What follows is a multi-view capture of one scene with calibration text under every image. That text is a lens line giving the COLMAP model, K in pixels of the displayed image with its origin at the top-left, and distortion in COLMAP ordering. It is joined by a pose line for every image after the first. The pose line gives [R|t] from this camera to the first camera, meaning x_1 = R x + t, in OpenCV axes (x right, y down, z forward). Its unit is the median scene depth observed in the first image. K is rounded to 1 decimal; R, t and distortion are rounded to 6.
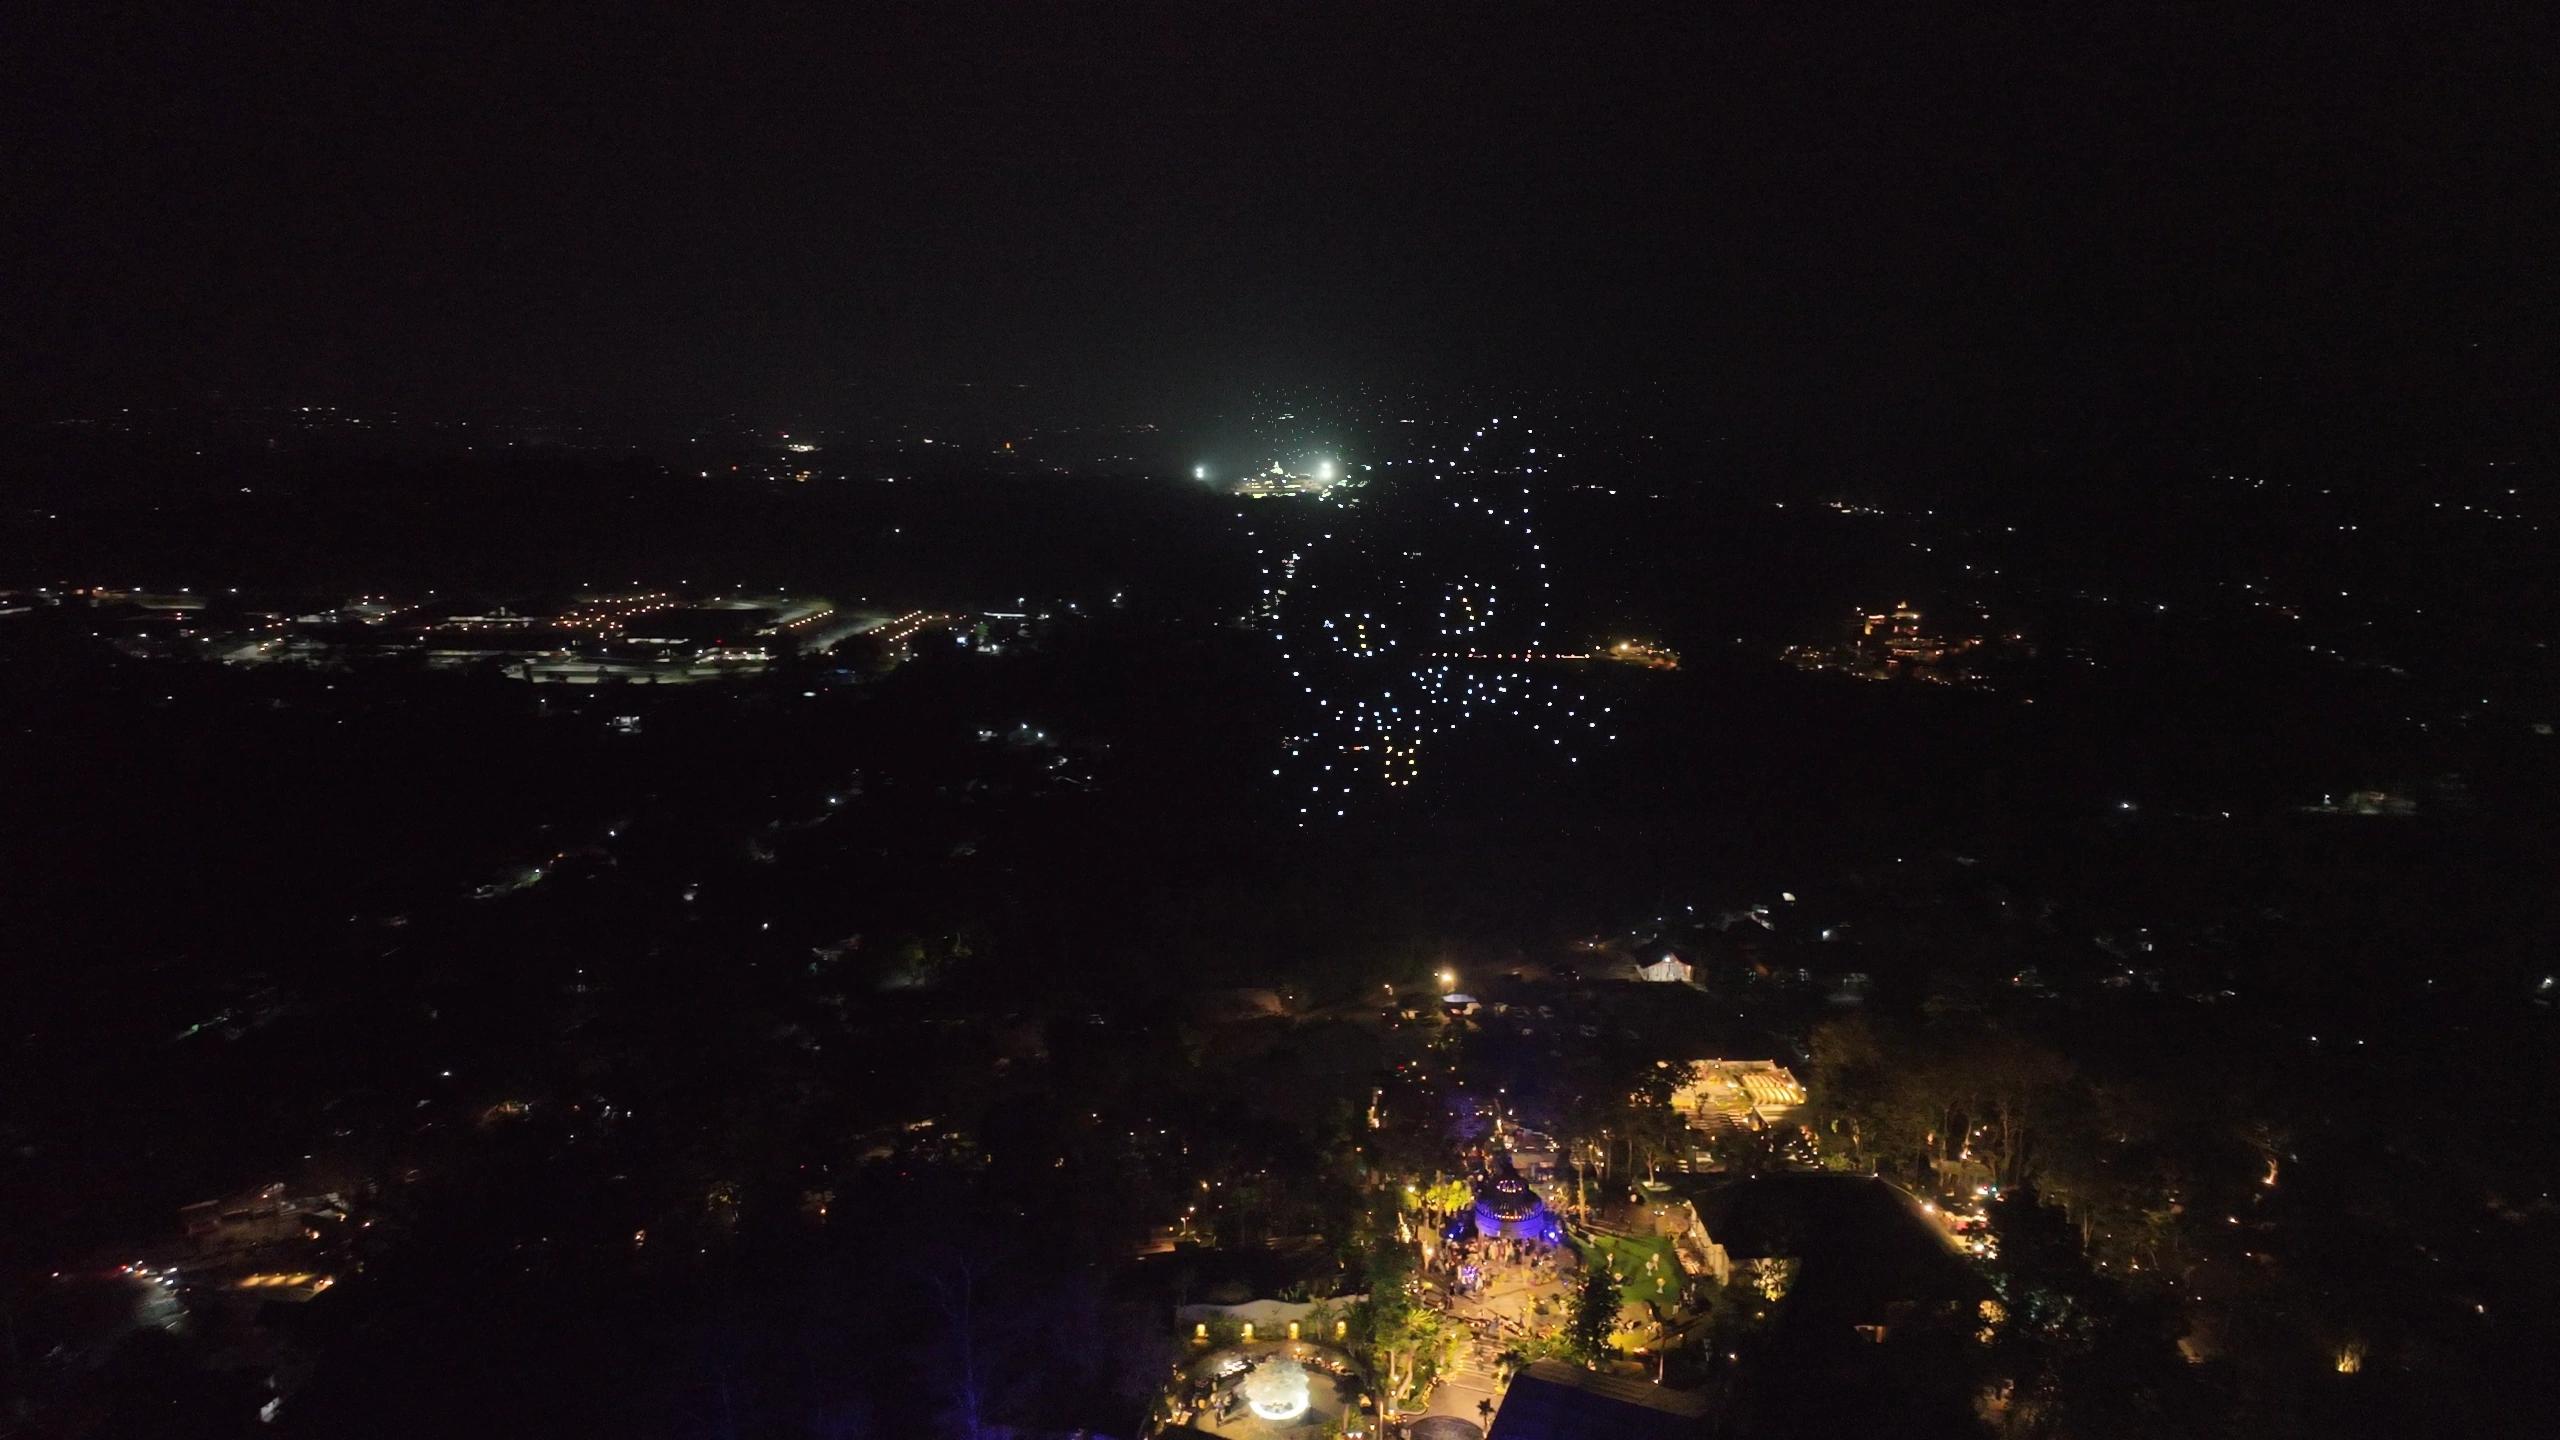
lens RADIAL K [[1804.4, 0, 1280.0], [0, 1804.4, 720.0], [0, 0, 1]] dist [-0.001945, 0.019942]
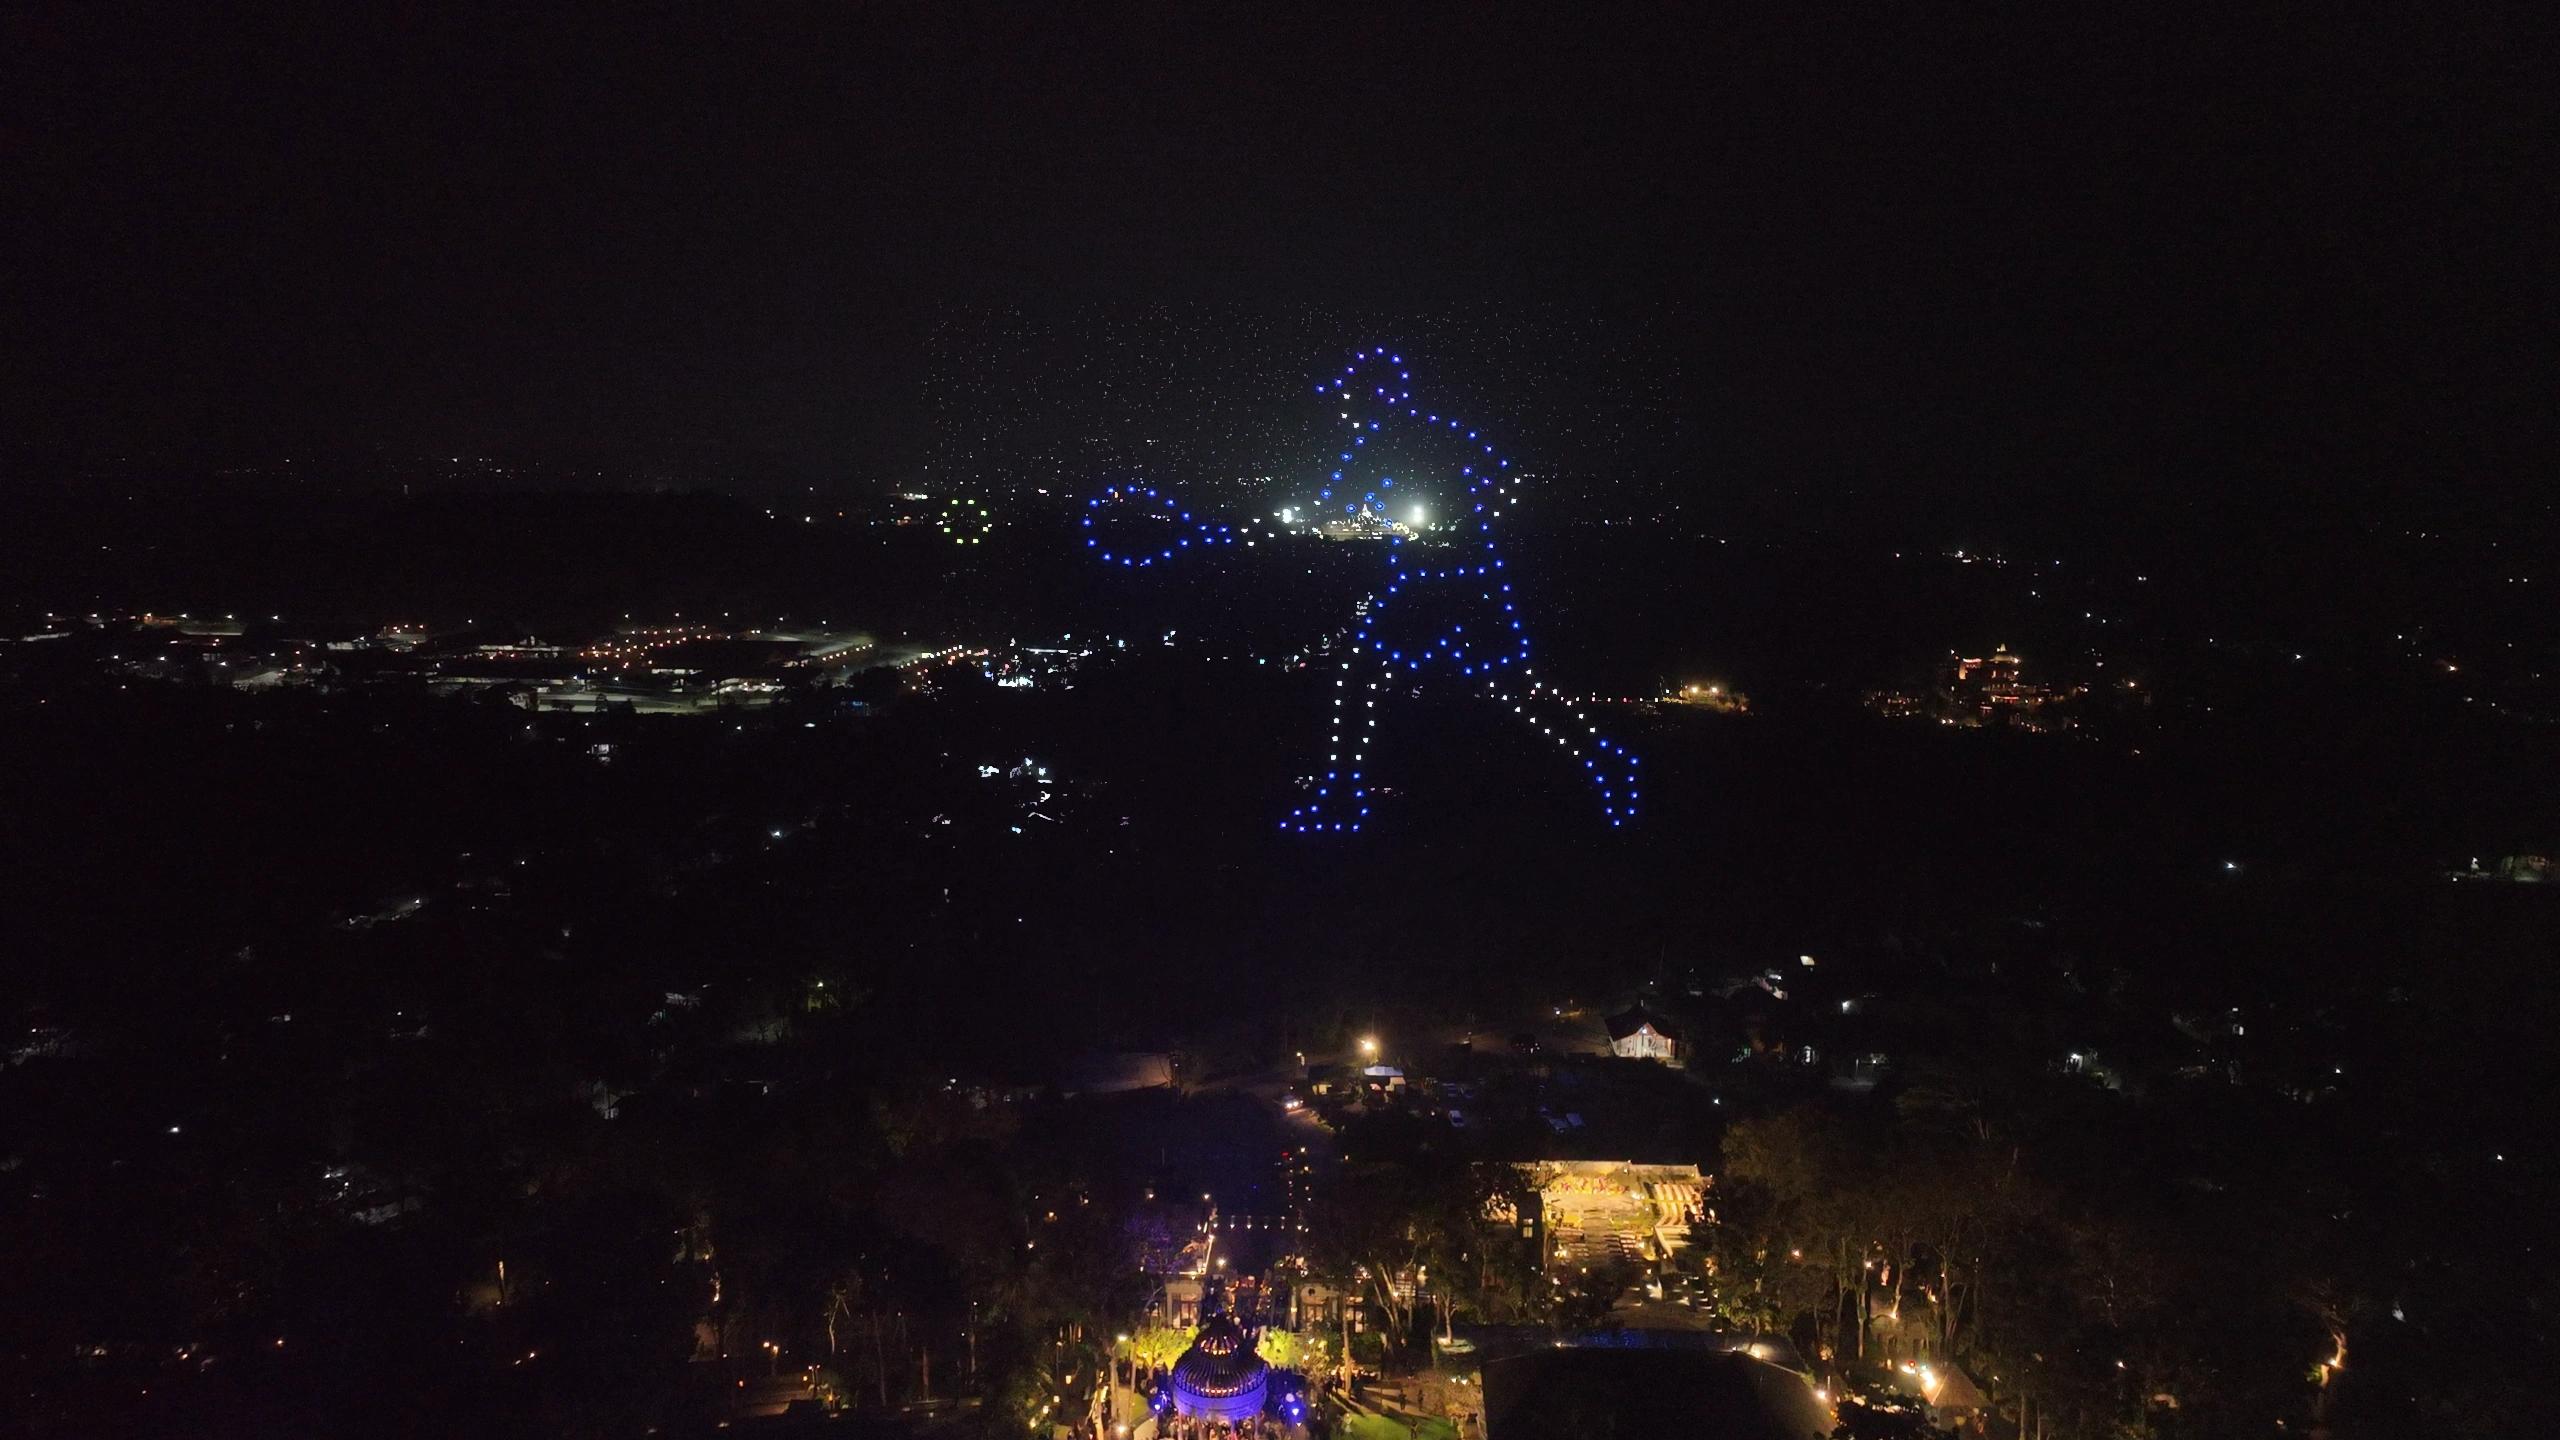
lens RADIAL K [[1804.4, 0, 1280.0], [0, 1804.4, 720.0], [0, 0, 1]] dist [-0.001945, 0.019942]
pose [[0.997453, 0.013328, -0.070069, 0.100984], [-0.015504, 0.999411, -0.030612, 0.015477], [0.069620, 0.031620, 0.997072, 0.139702]]
